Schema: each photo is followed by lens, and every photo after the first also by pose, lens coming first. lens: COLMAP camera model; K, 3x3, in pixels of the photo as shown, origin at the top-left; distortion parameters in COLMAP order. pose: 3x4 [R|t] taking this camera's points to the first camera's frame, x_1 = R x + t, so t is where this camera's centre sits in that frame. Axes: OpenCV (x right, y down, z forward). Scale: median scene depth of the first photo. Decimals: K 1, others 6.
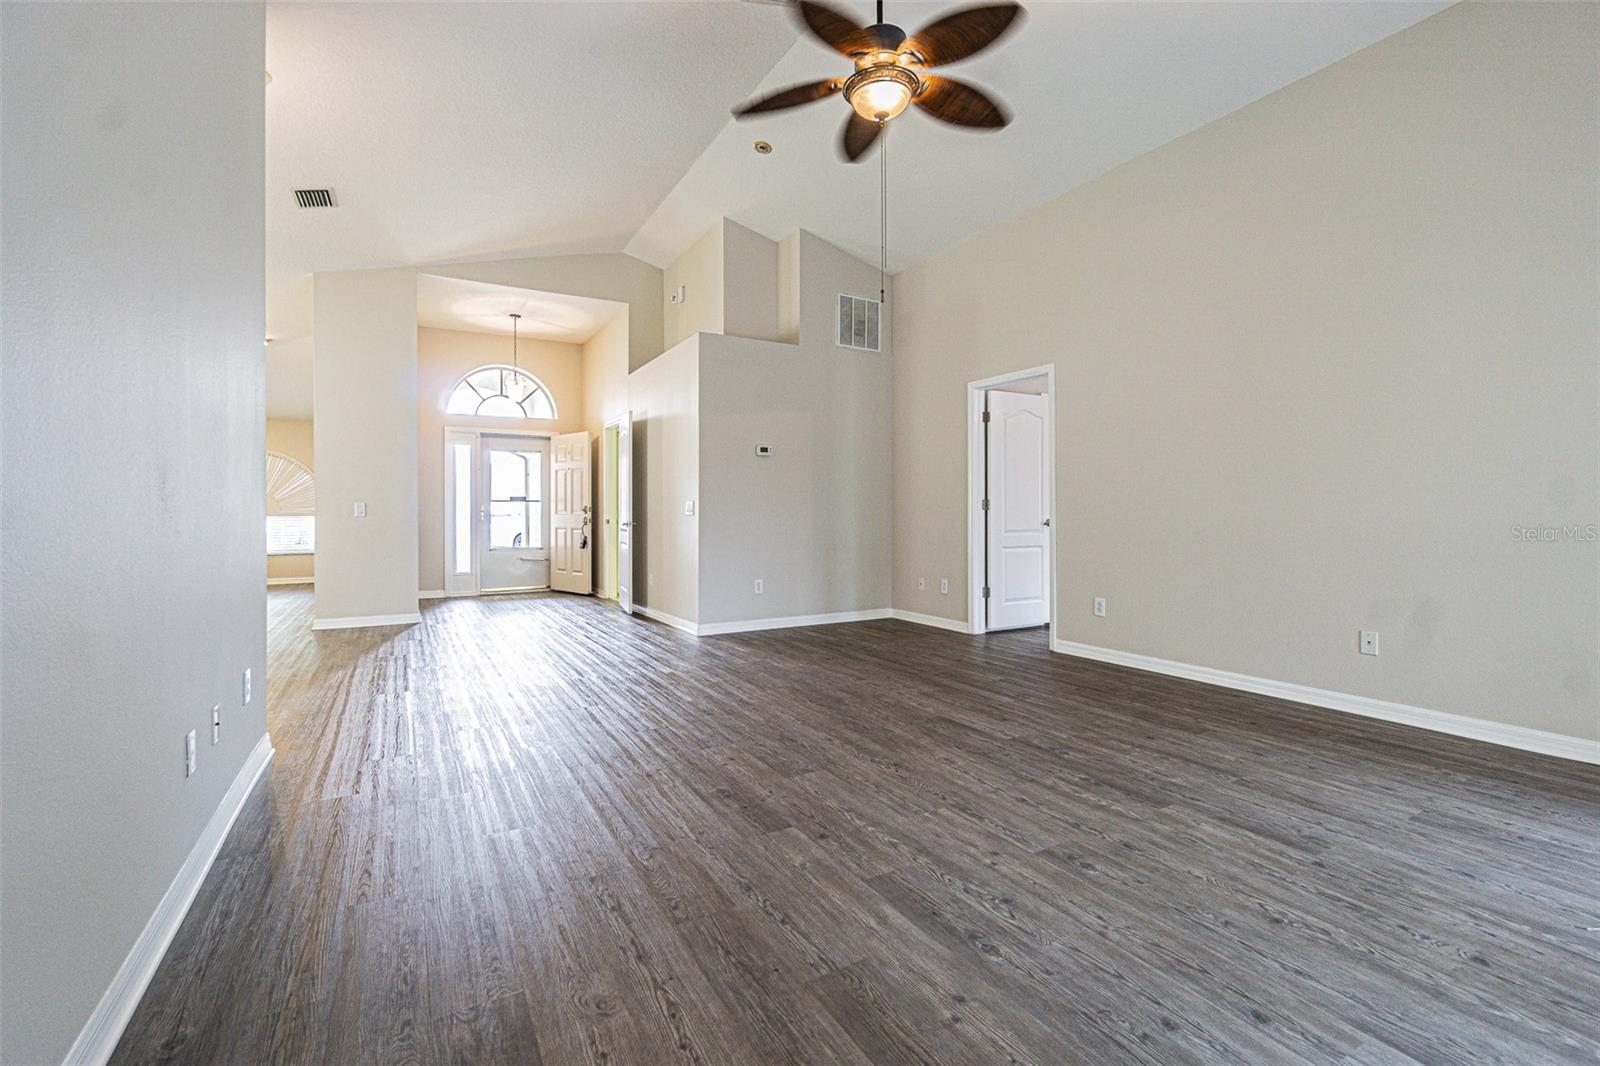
lens RADIAL K [[690.0, 0, 795.3], [0, 690.0, 527.6], [0, 0, 1]] dist [-0.003442, 0.000191]
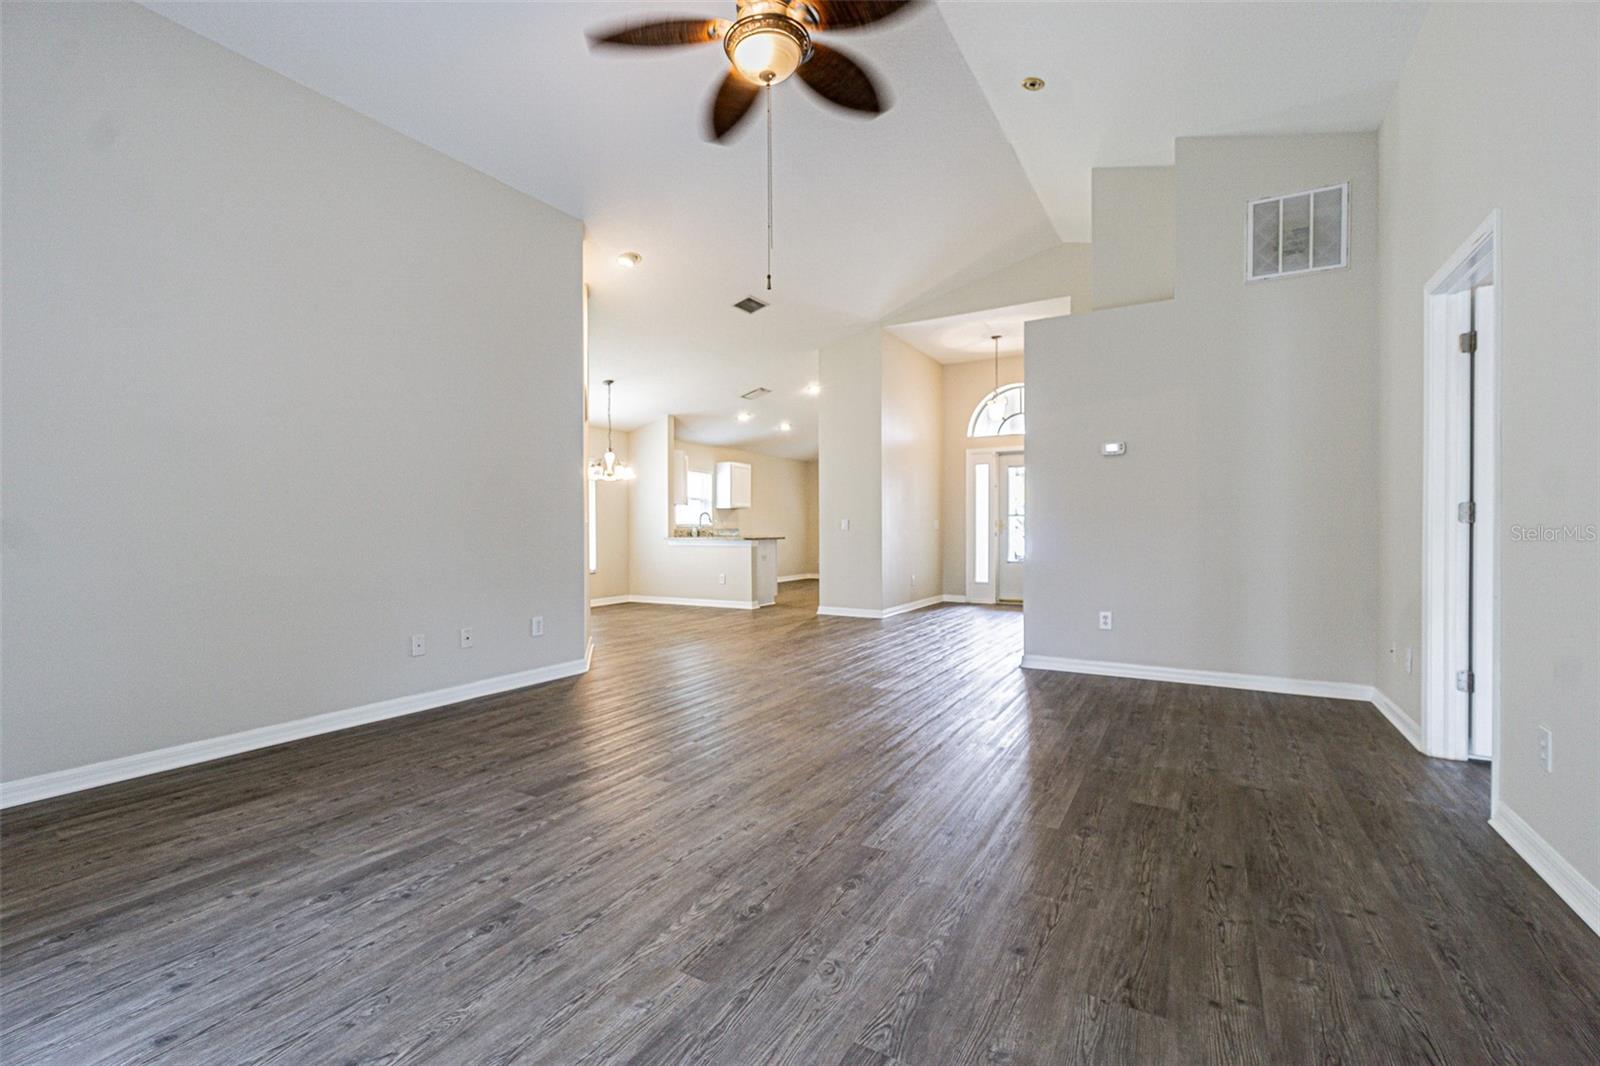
lens RADIAL K [[688.5, 0, 795.0], [0, 688.5, 538.1], [0, 0, 1]] dist [-0.006155, 0.000425]
pose [[0.493310, 0.013917, -0.869743, 0.946916], [-0.018020, 0.999821, 0.005778, -0.014392], [0.869667, 0.012822, 0.493472, 0.623661]]
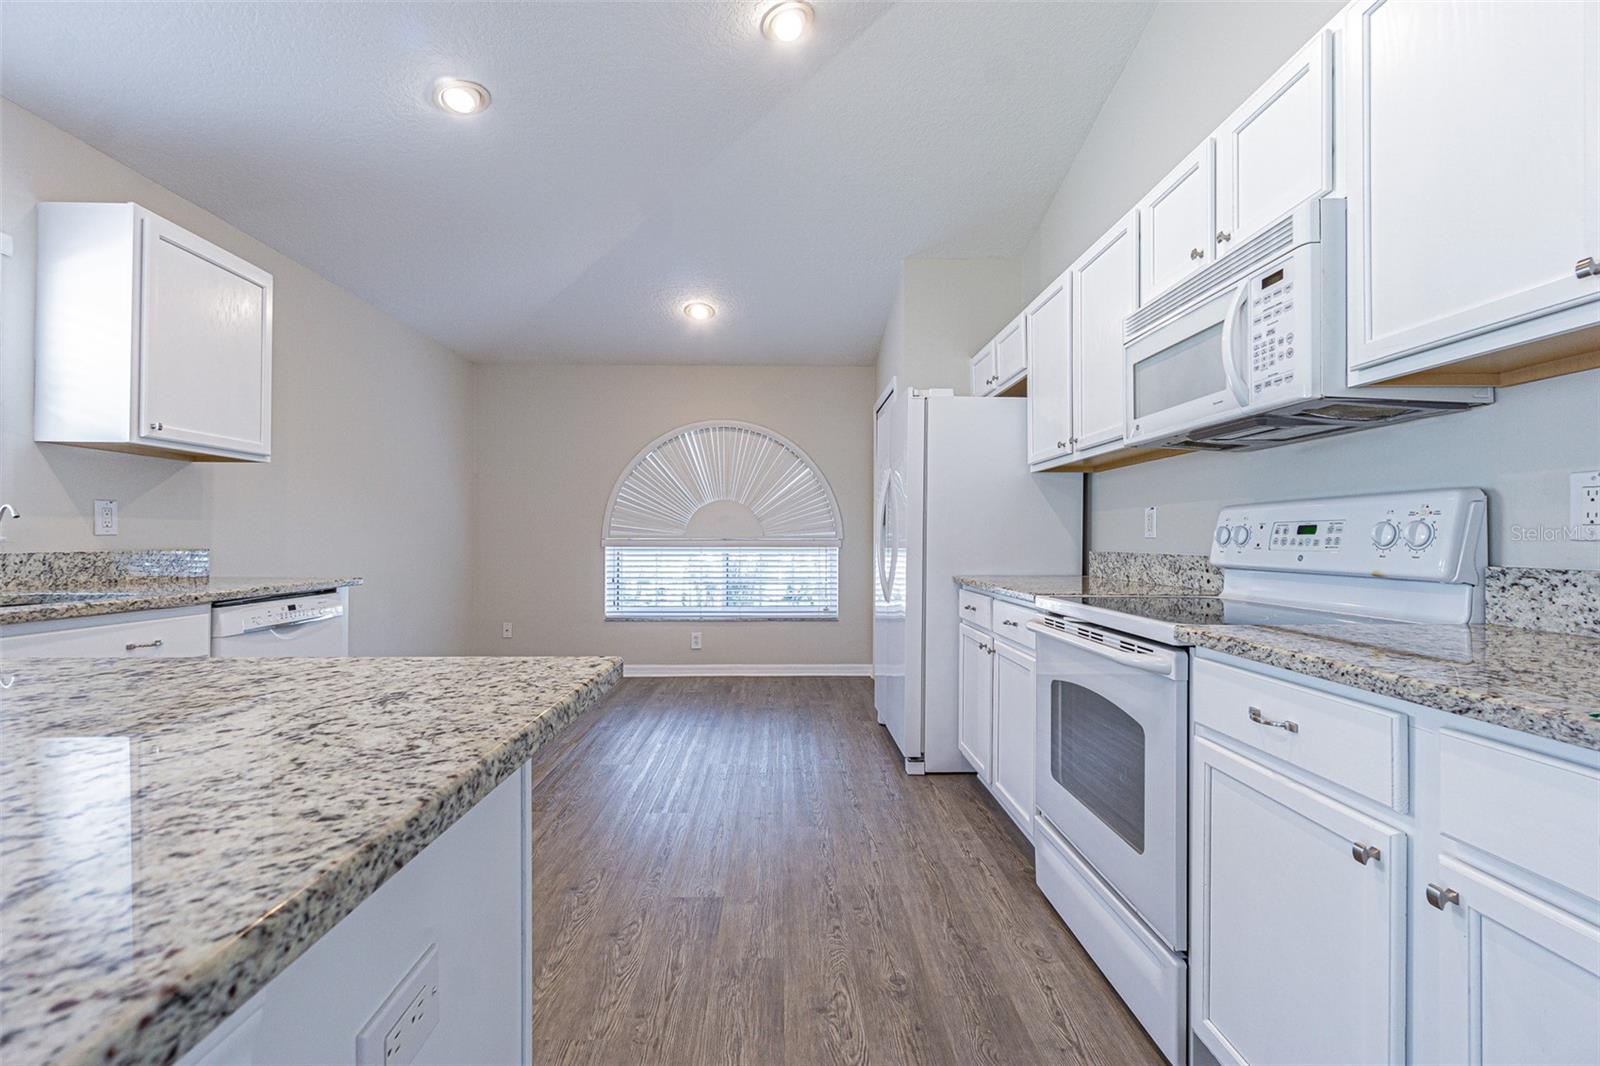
lens RADIAL K [[688.5, 0, 795.0], [0, 688.5, 538.1], [0, 0, 1]] dist [-0.006155, 0.000425]
pose [[0.876293, 0.008521, -0.481702, -1.623228], [-0.018894, 0.999682, -0.016688, -0.049651], [0.481407, 0.023725, 0.876176, 1.919591]]
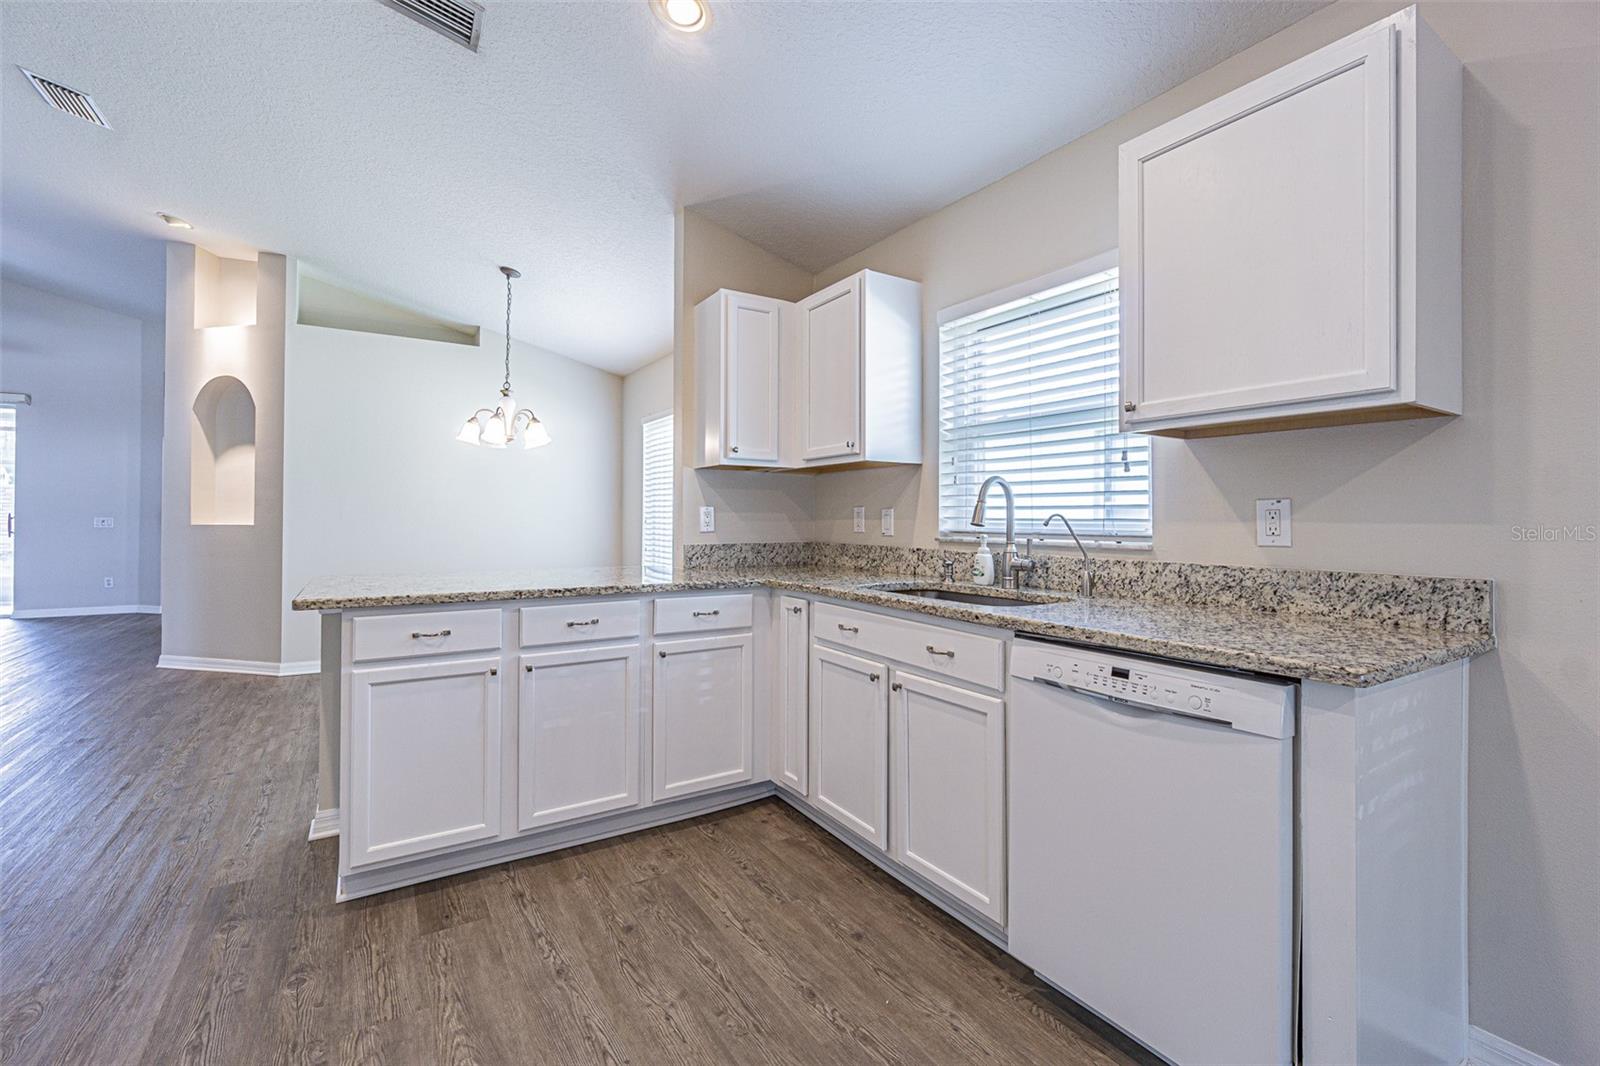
lens RADIAL K [[689.8, 0, 795.8], [0, 689.8, 510.0], [0, 0, 1]] dist [-0.003118, 0.000667]
pose [[-0.999128, 0.000337, -0.041755, -2.311488], [-0.000166, 0.999927, 0.012042, -0.091728], [0.041756, 0.012039, -0.999055, 2.853055]]
